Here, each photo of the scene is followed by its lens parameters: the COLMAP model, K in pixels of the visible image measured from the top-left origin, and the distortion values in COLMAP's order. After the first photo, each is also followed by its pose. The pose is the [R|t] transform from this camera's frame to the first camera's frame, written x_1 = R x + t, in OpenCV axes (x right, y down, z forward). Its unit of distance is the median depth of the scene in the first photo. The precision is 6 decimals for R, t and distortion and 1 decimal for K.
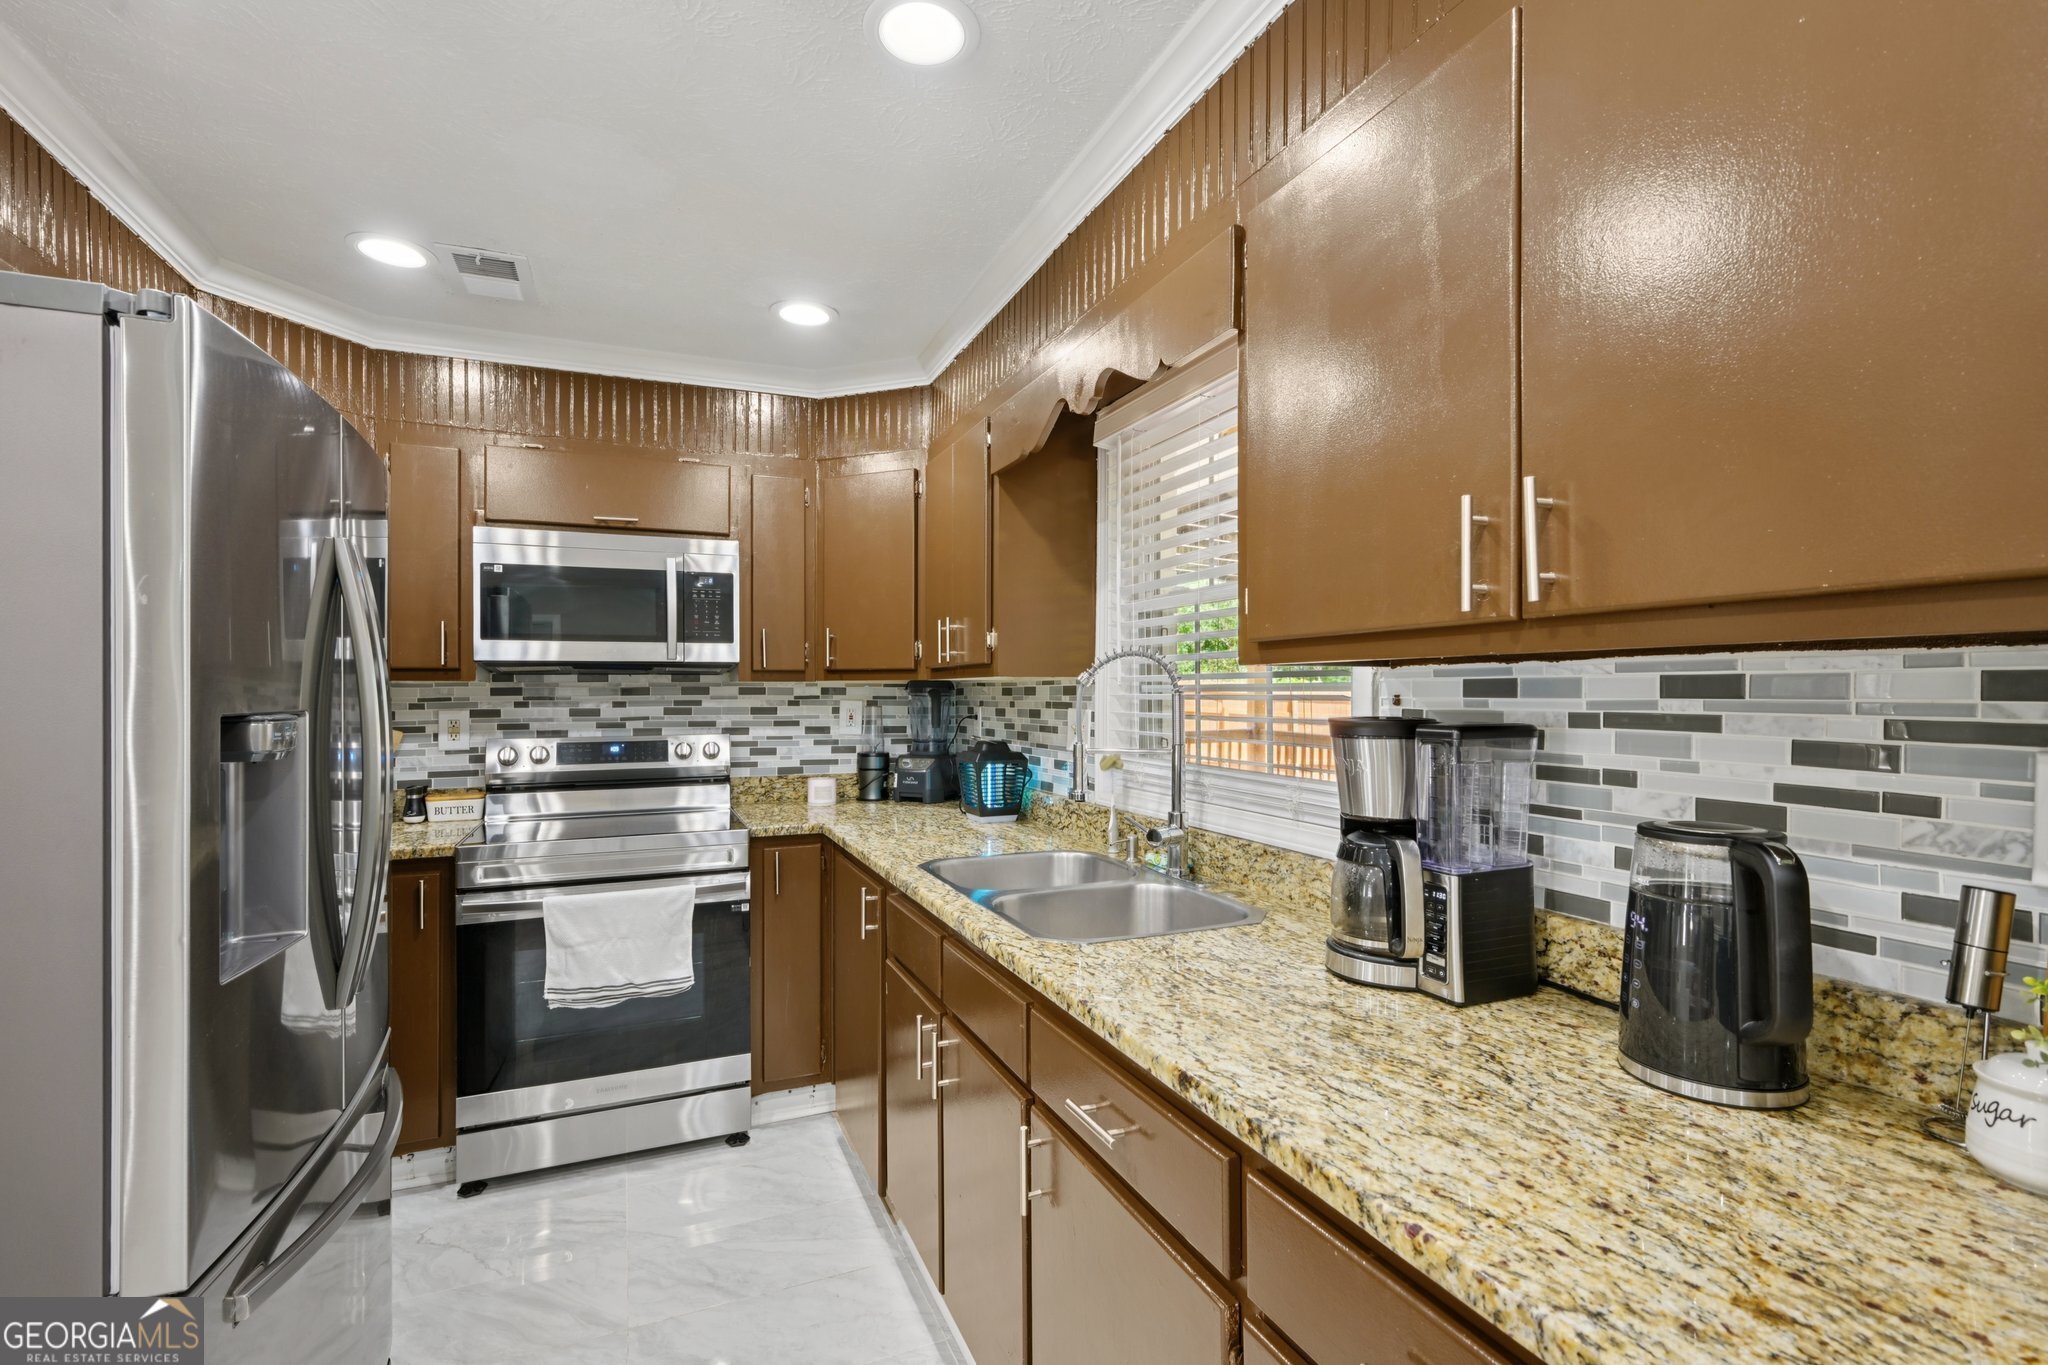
lens RADIAL K [[928.4, 0, 1024.0], [0, 928.4, 682.5], [0, 0, 1]] dist [0.000098, 0.000041]
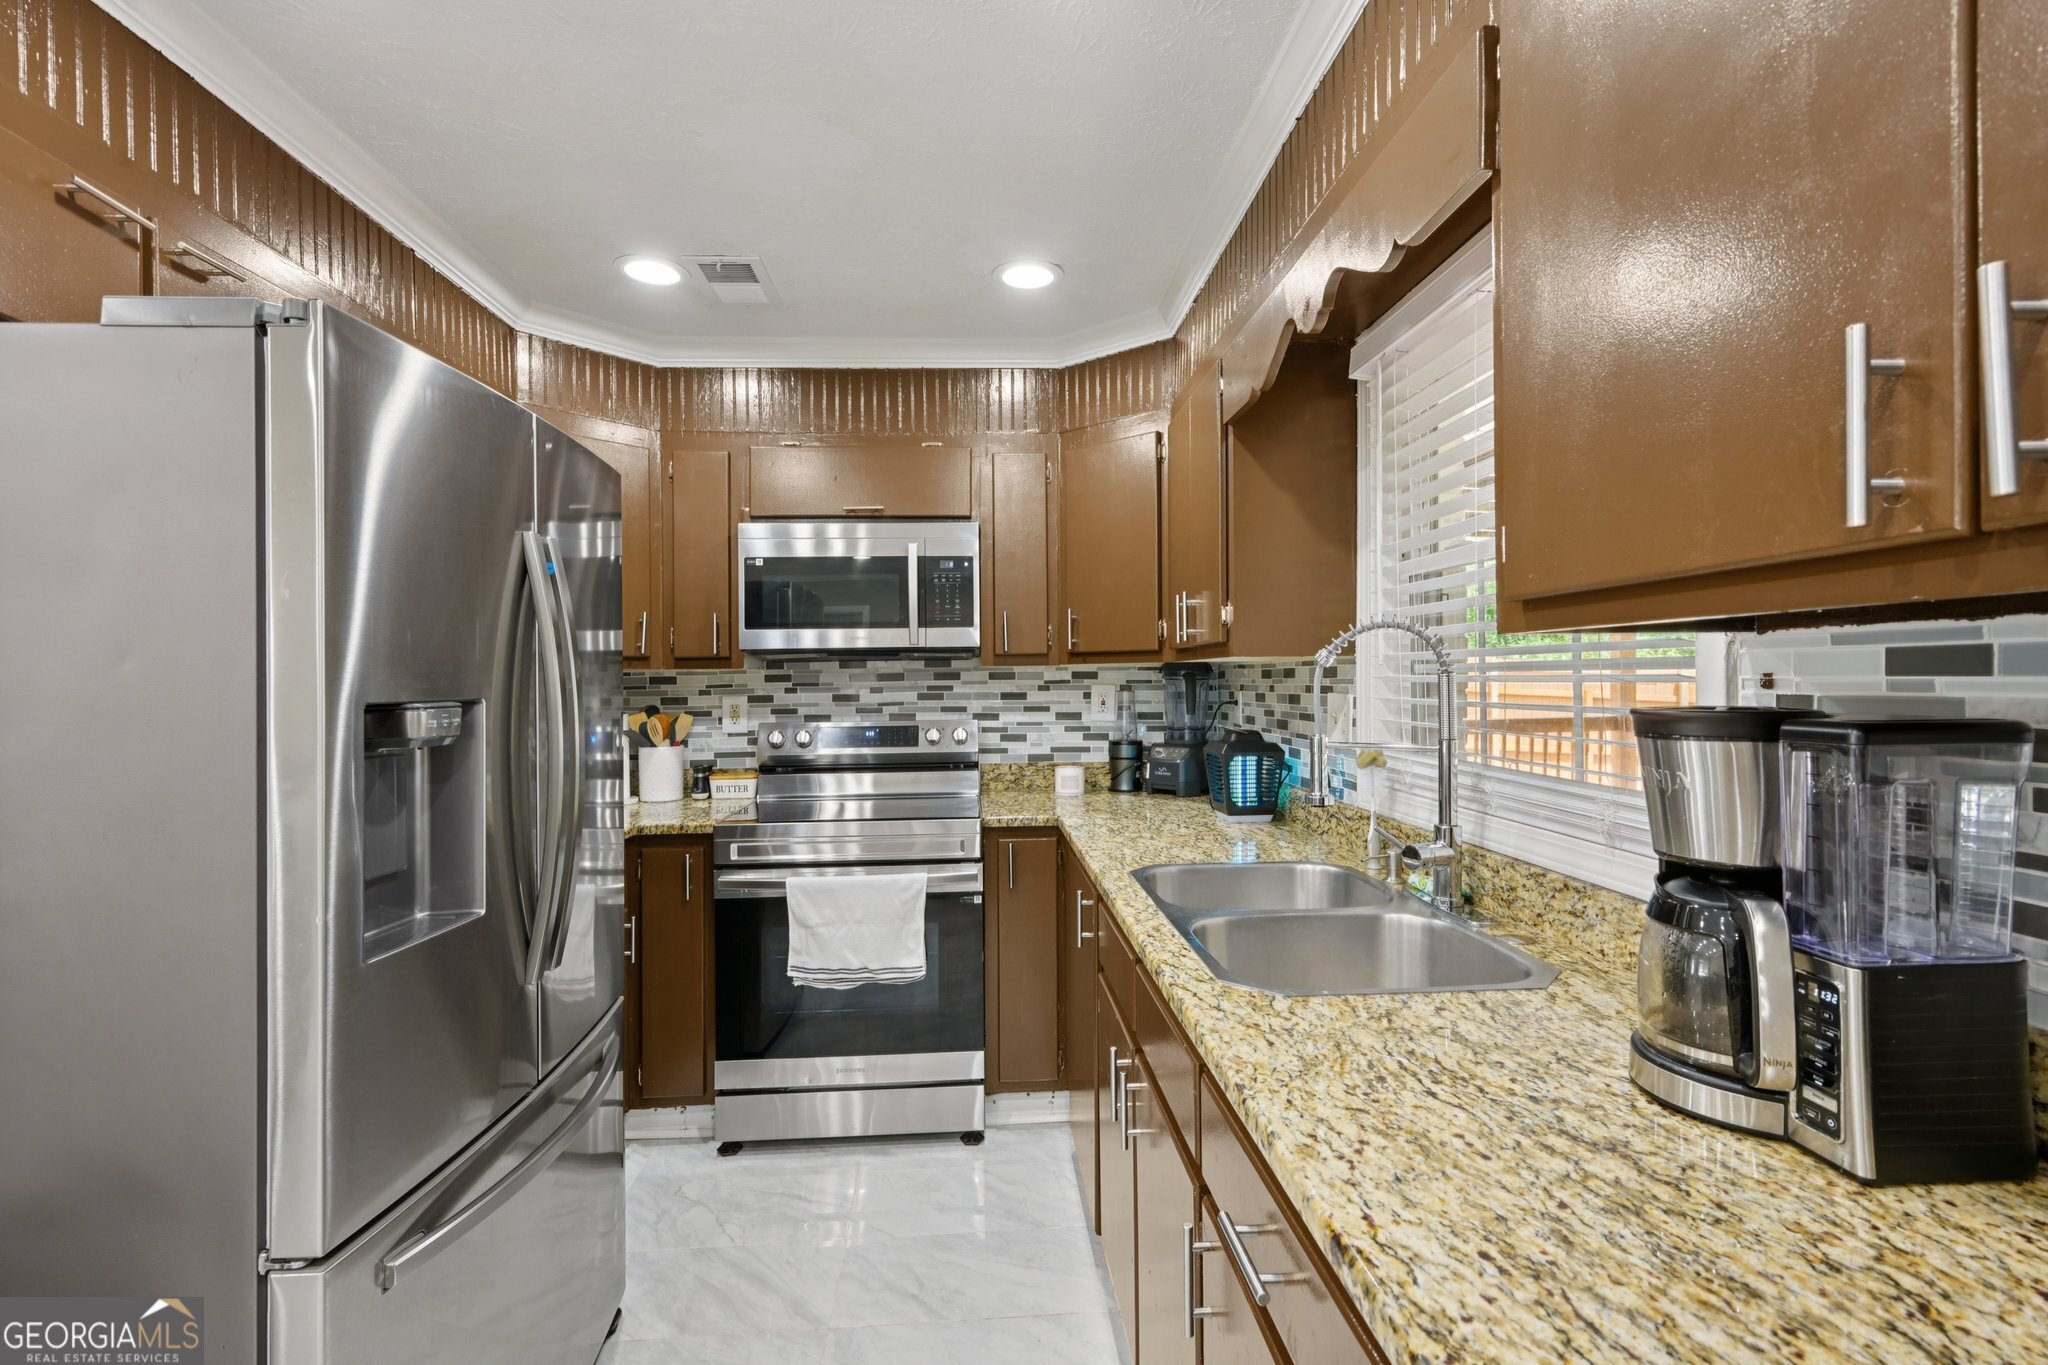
lens RADIAL K [[923.9, 0, 1022.8], [0, 923.9, 671.5], [0, 0, 1]] dist [-0.000968, 0.001333]
pose [[0.941980, -0.009746, -0.335527, 0.081482], [0.011472, 0.999929, 0.003164, 0.002593], [0.335473, -0.006829, 0.942025, 0.129397]]
